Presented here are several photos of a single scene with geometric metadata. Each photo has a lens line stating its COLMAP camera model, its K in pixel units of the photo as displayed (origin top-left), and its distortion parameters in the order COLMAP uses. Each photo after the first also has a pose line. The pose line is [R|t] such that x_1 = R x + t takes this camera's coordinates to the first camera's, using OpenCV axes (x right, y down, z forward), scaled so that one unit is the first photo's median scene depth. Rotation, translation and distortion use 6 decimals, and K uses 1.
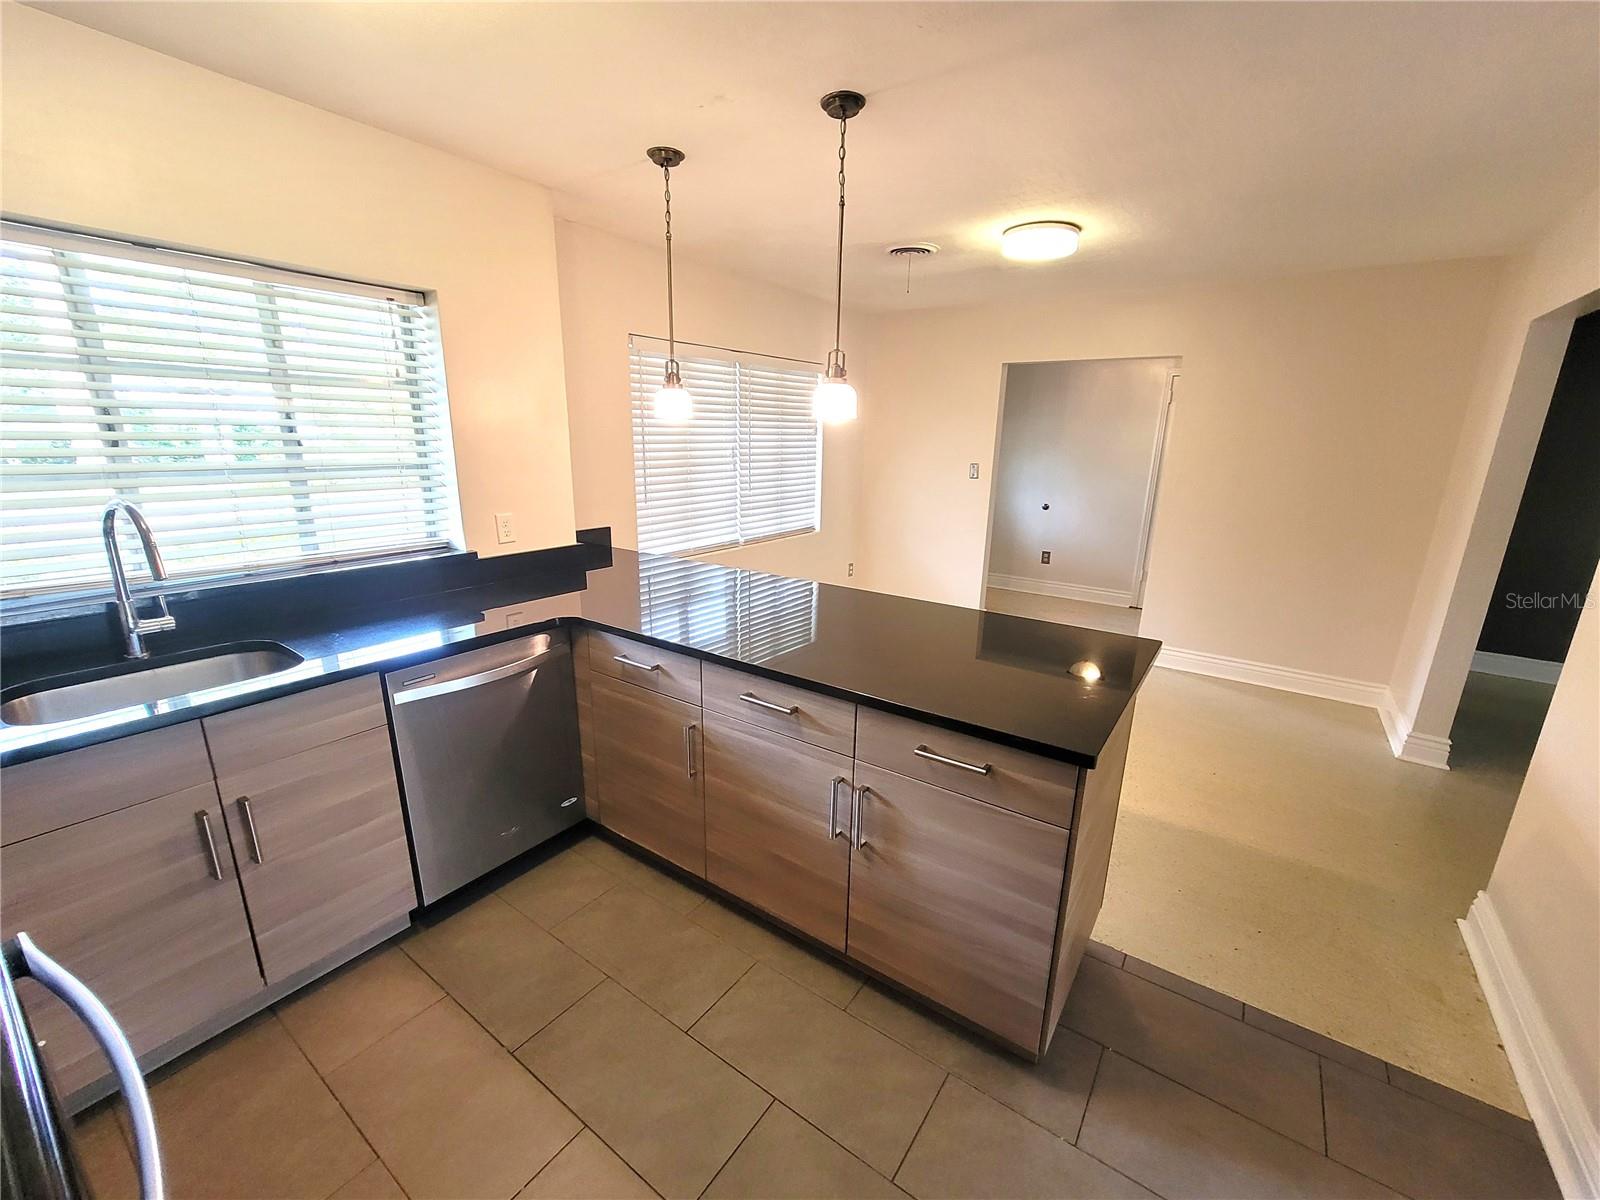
lens RADIAL K [[654.1, 0, 799.2], [0, 654.1, 609.3], [0, 0, 1]] dist [-0.002001, 0.000053]
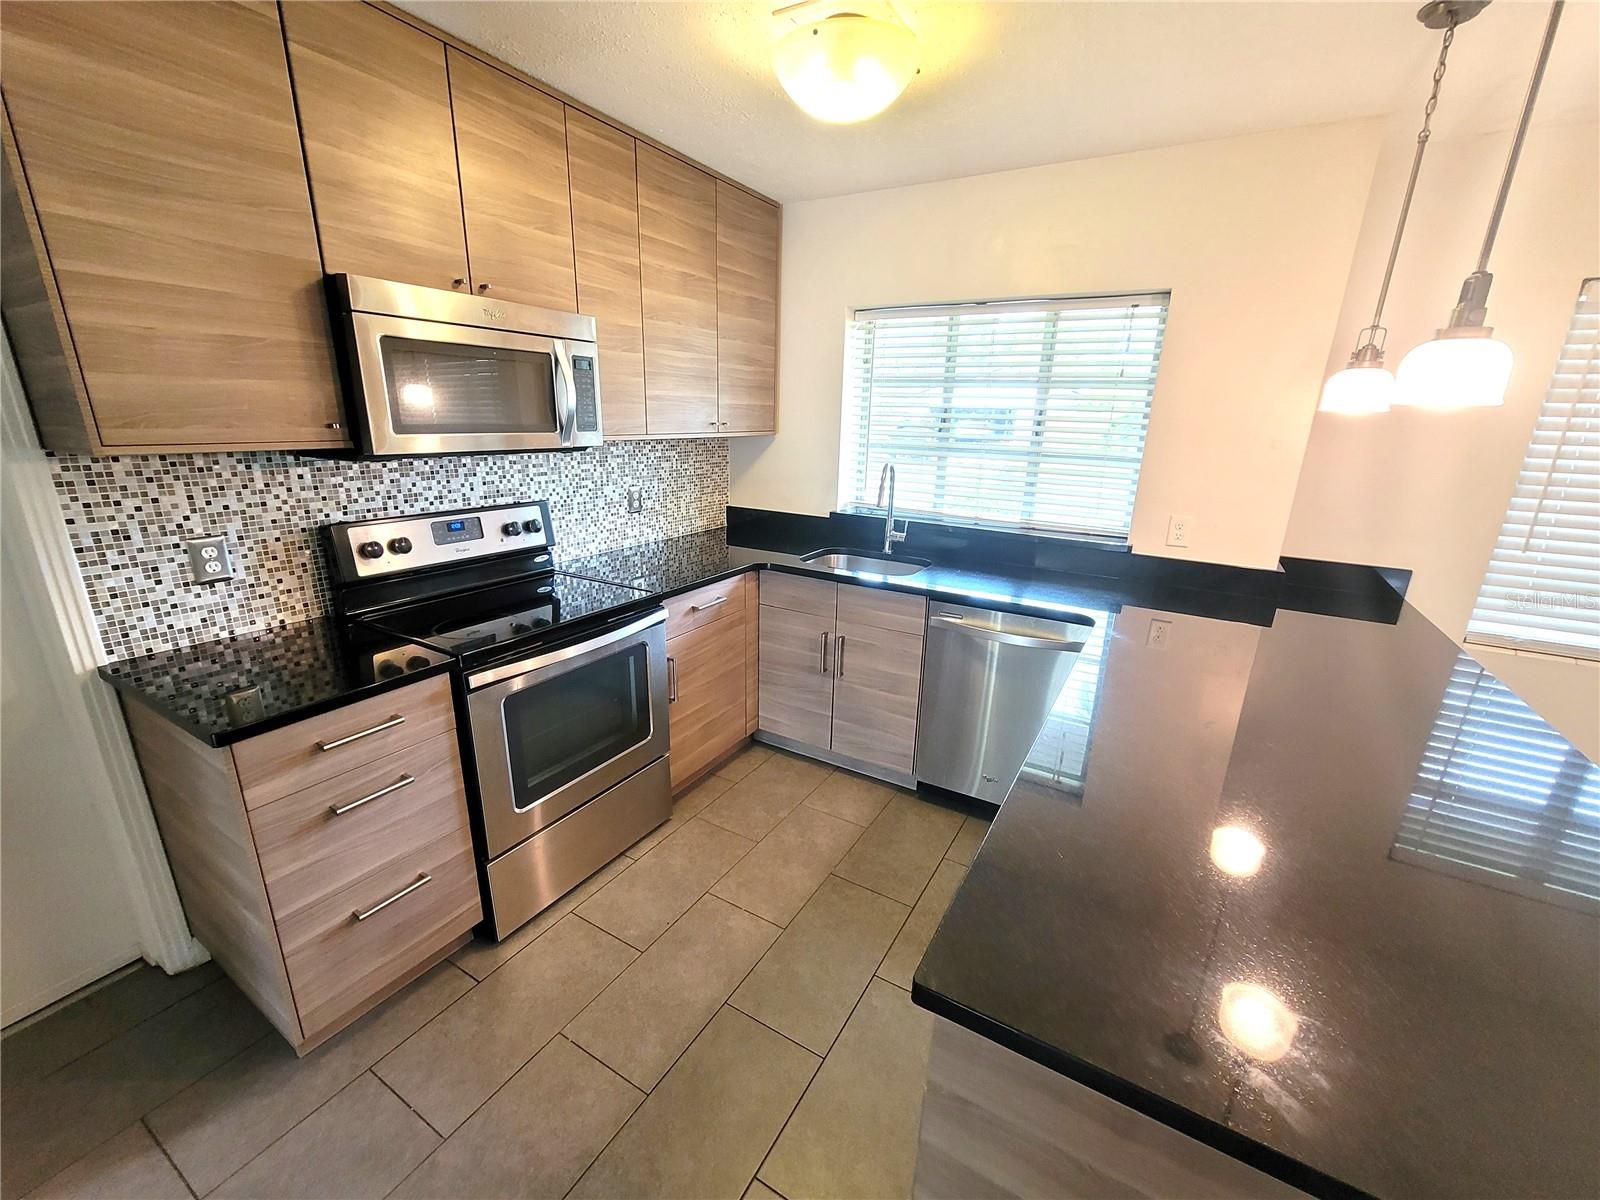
lens RADIAL K [[654.1, 0, 799.2], [0, 654.1, 609.3], [0, 0, 1]] dist [-0.002001, 0.000053]
pose [[0.084891, 0.277793, -0.956883, 0.570041], [-0.283448, 0.927404, 0.244088, -0.121725], [0.955223, 0.250505, 0.157468, 0.458899]]
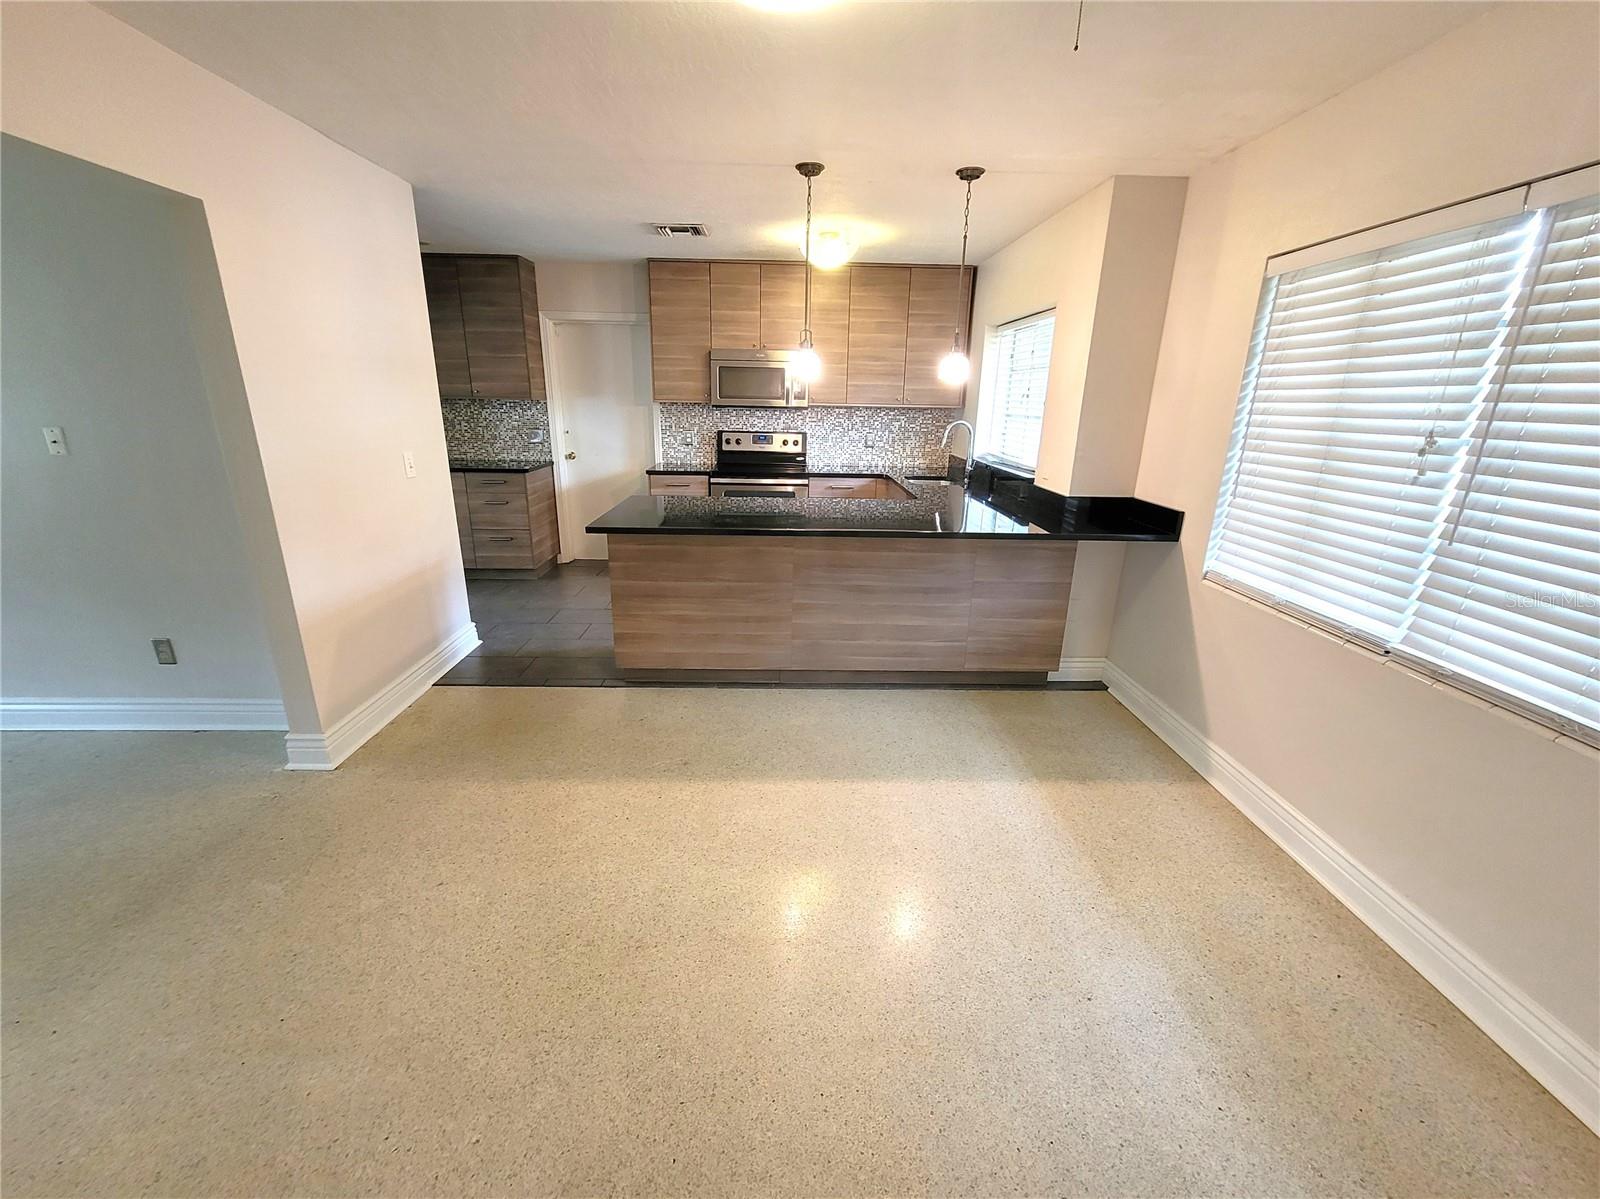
lens RADIAL K [[654.1, 0, 799.2], [0, 654.1, 608.8], [0, 0, 1]] dist [-0.002001, 0.000053]
pose [[-0.795919, 0.159780, -0.583937, 1.043536], [-0.186498, 0.852925, 0.487584, -0.578208], [0.575961, 0.496980, -0.649061, 2.271759]]
